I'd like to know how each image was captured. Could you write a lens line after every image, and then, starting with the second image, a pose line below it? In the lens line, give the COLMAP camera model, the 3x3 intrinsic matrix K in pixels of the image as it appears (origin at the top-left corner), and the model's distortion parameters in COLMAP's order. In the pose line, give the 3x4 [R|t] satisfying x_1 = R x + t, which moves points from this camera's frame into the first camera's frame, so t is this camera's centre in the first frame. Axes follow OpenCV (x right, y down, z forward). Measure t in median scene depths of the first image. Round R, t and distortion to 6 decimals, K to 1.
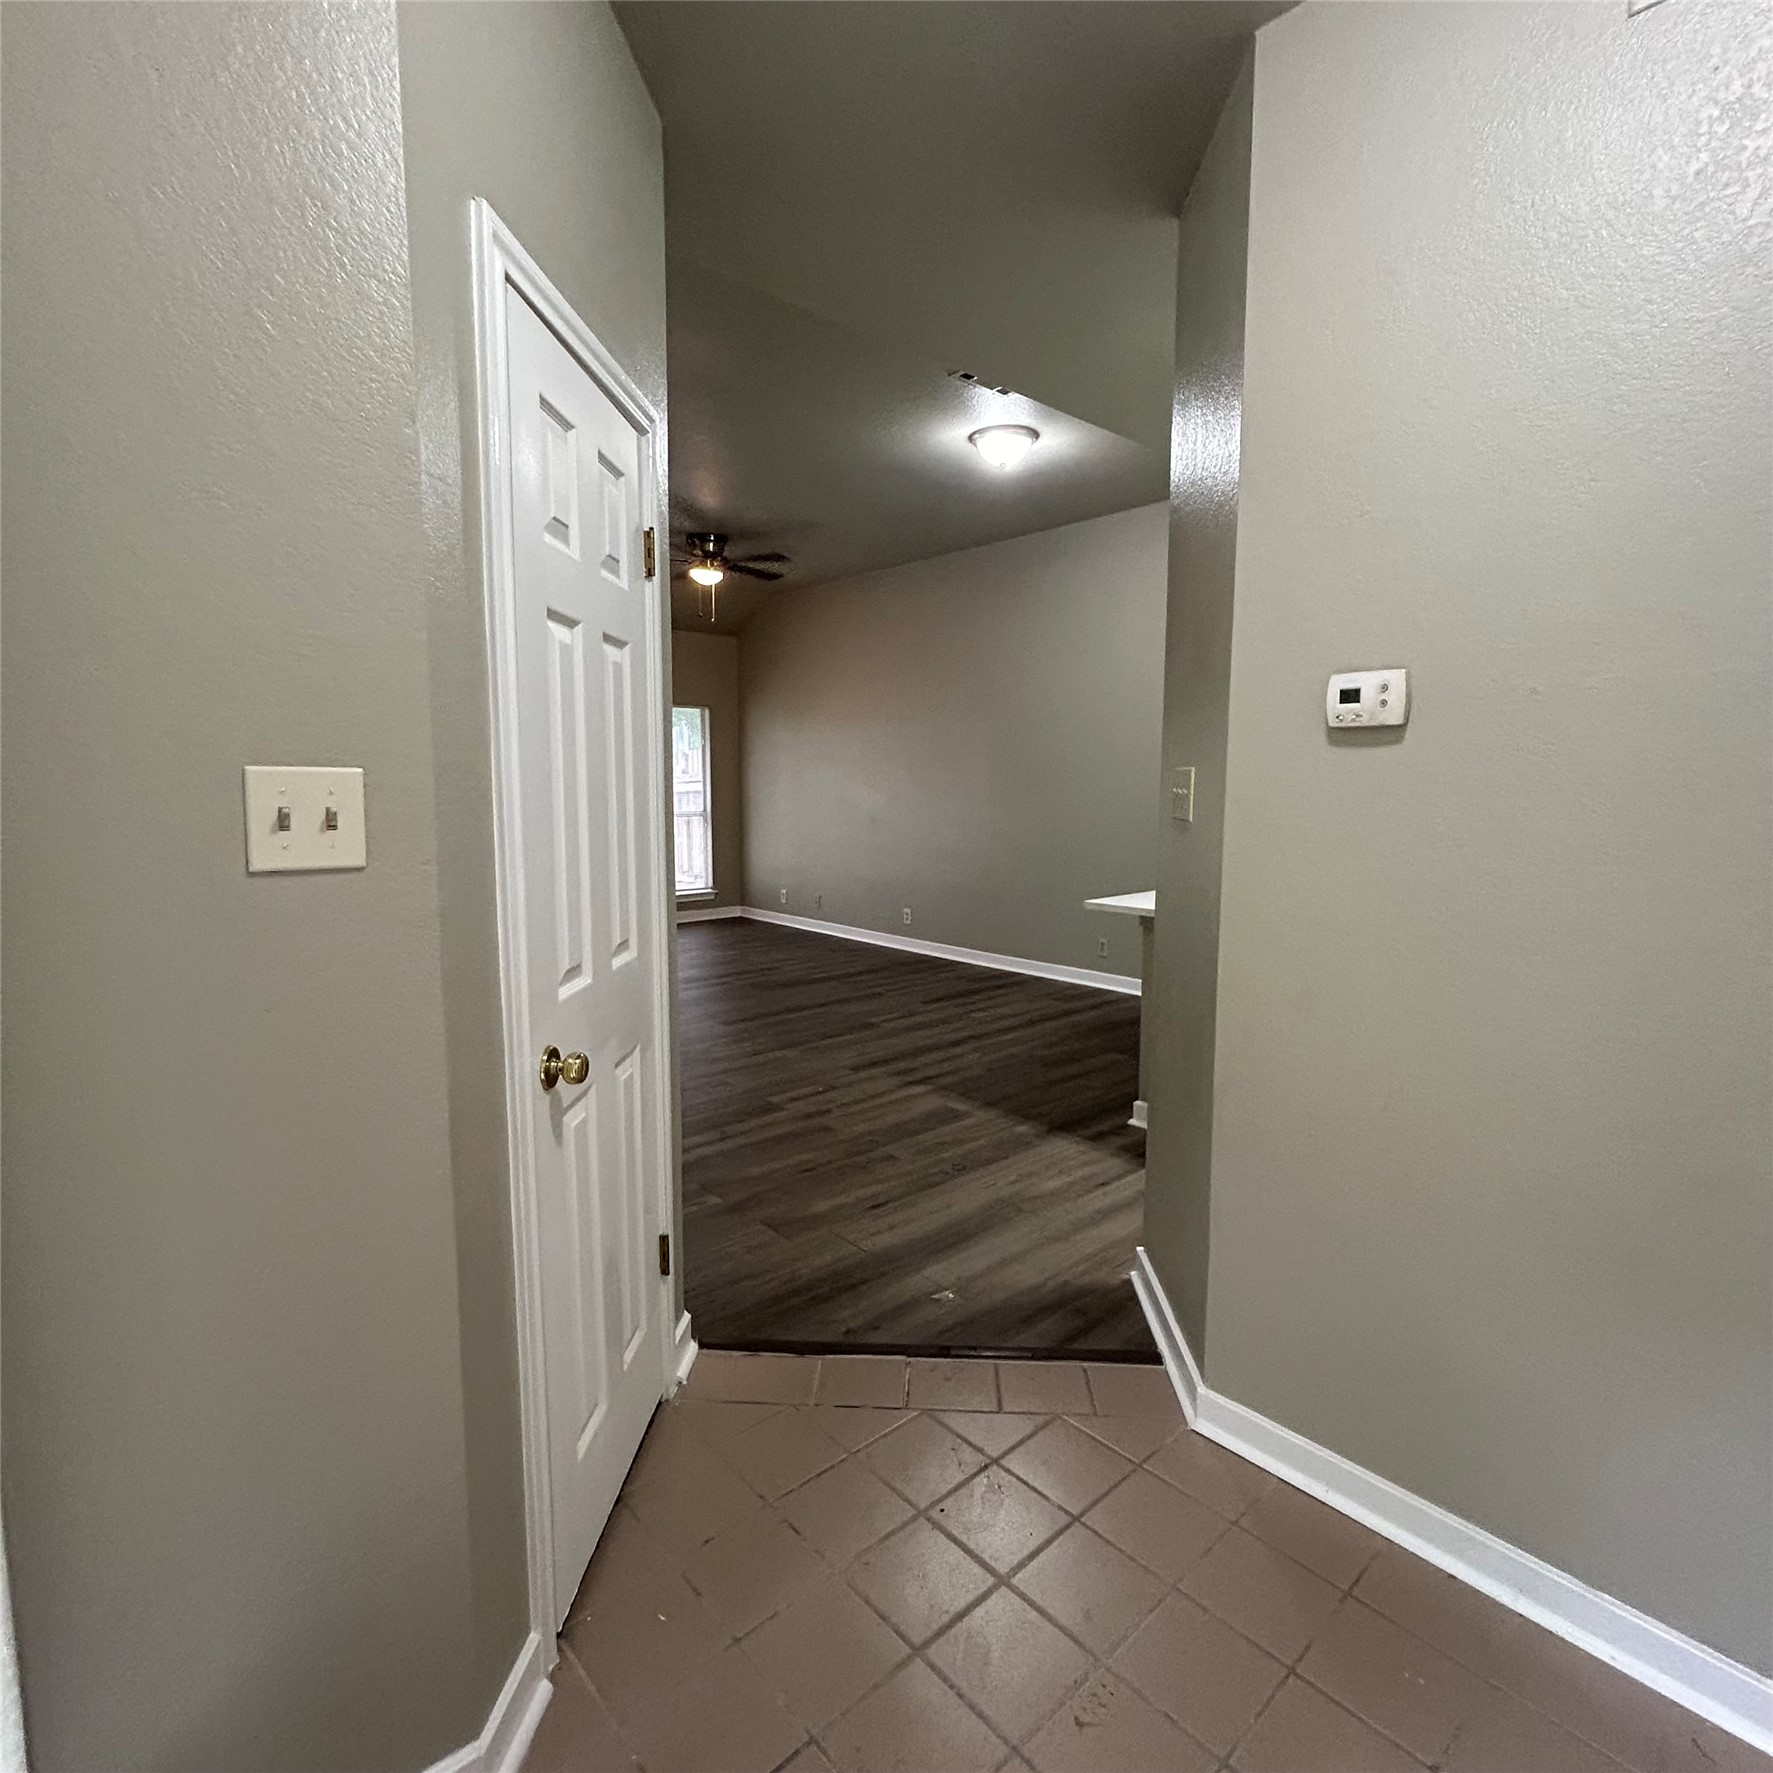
lens RADIAL K [[956.1, 0, 886.5], [0, 956.1, 886.5], [0, 0, 1]] dist [0.000395, -0.000228]
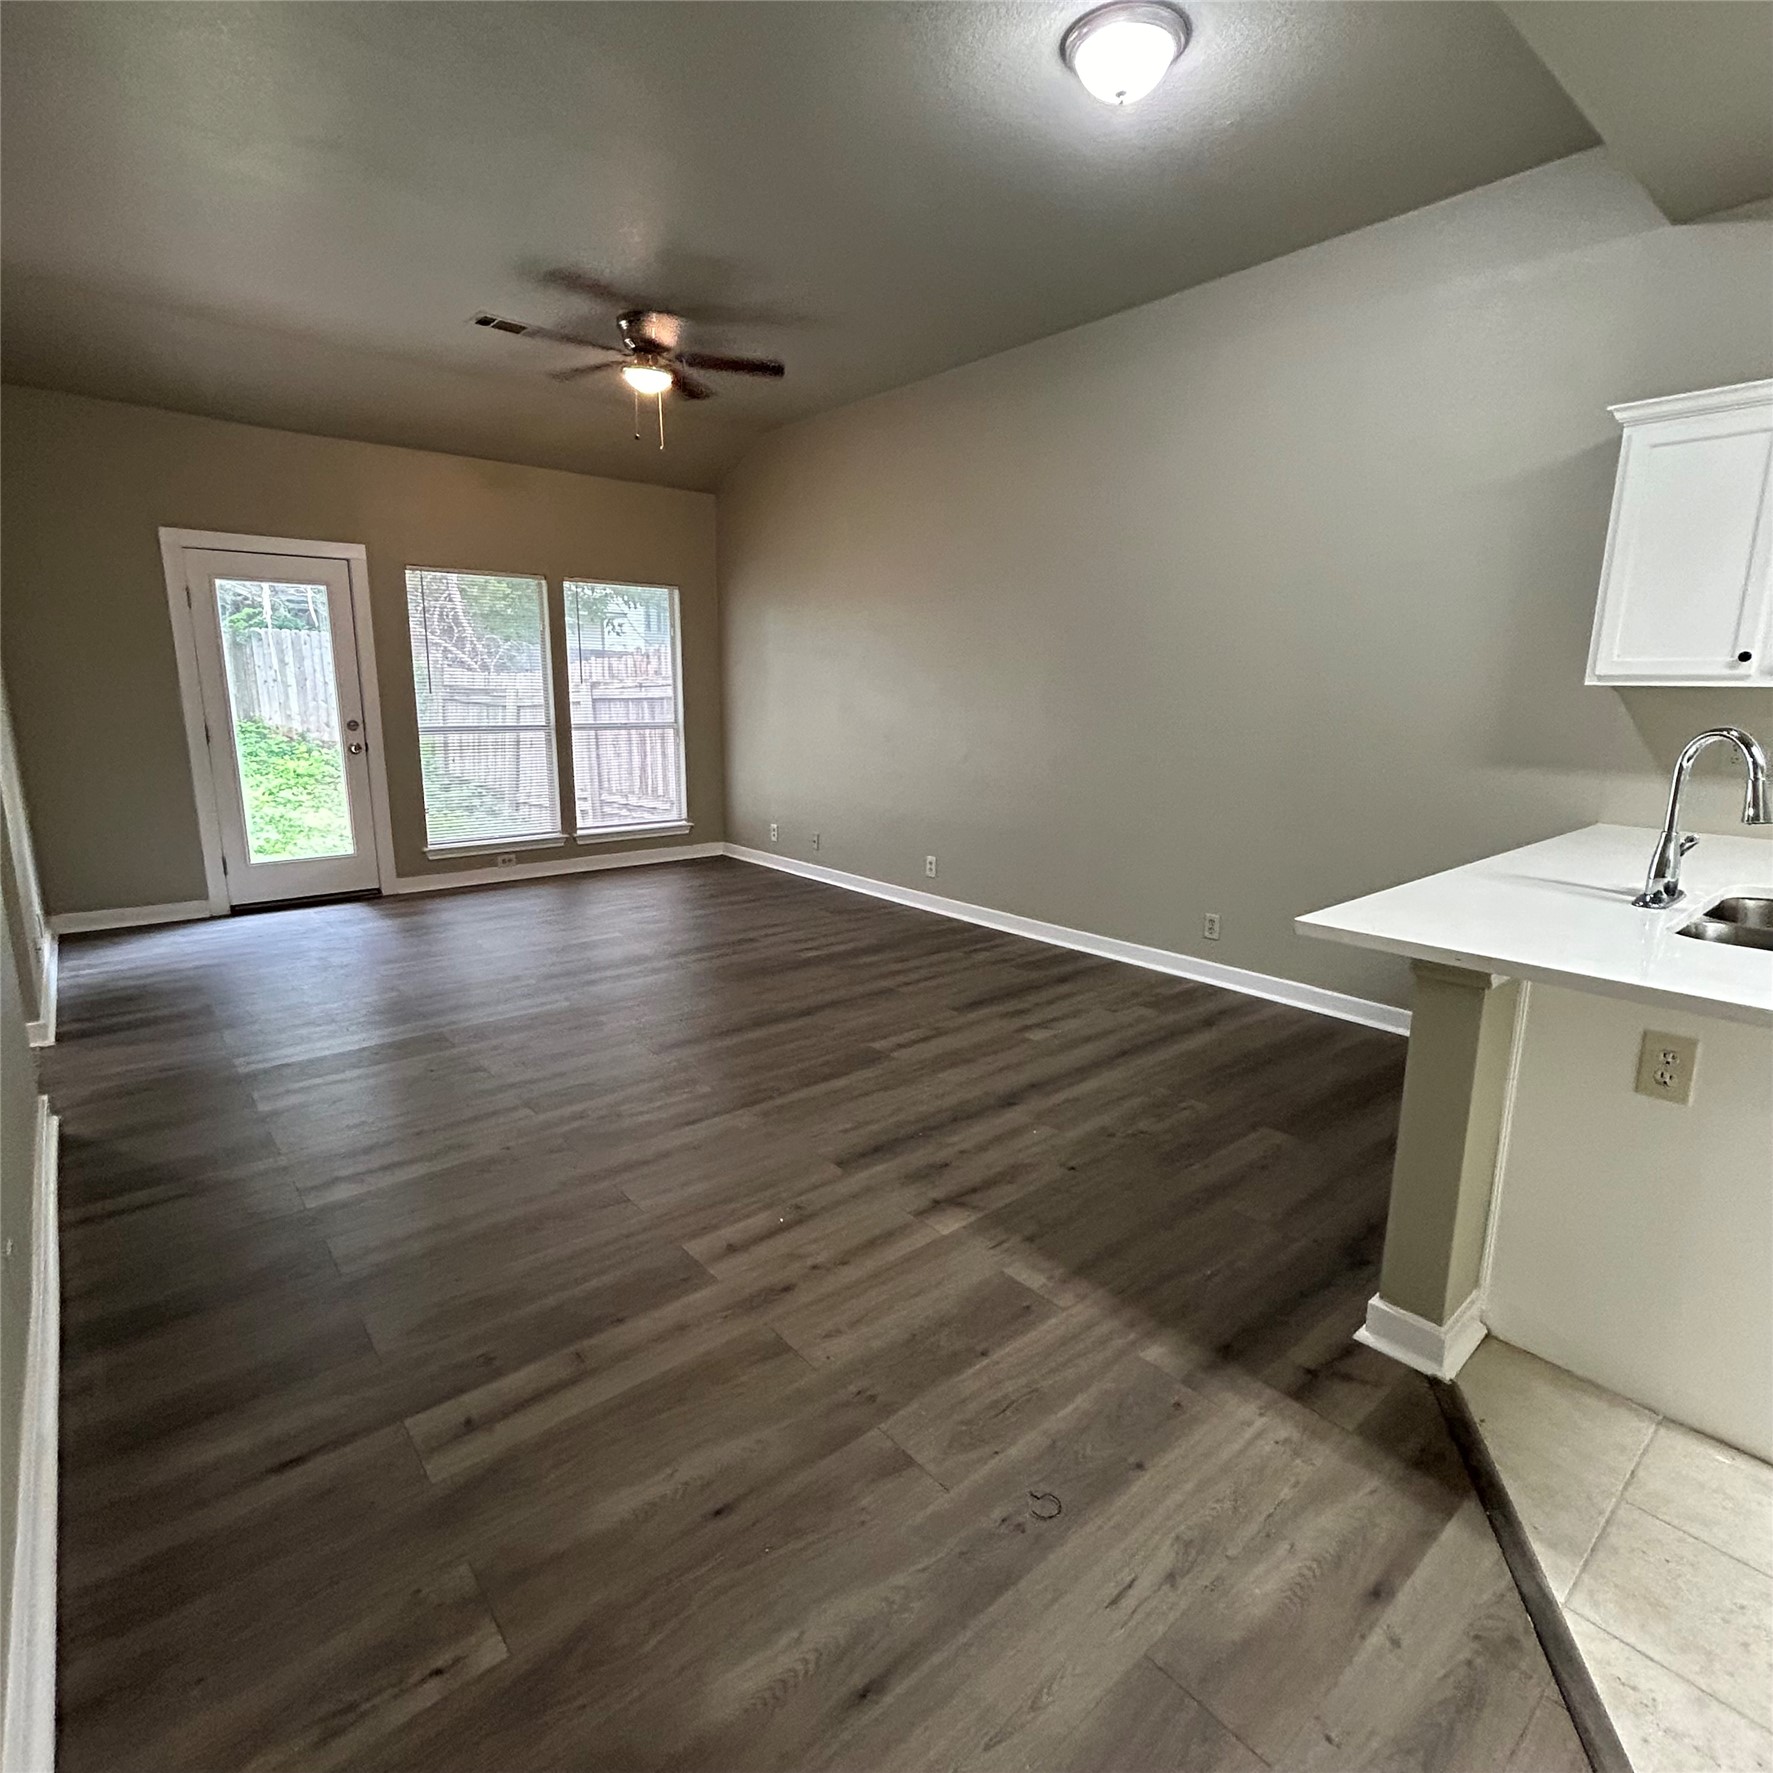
lens RADIAL K [[956.1, 0, 886.5], [0, 956.1, 886.5], [0, 0, 1]] dist [0.000395, -0.000228]
pose [[0.999728, 0.012903, -0.019451, 0.002289], [-0.011059, 0.995687, 0.092114, -0.036638], [0.020555, -0.091874, 0.995558, 0.405525]]
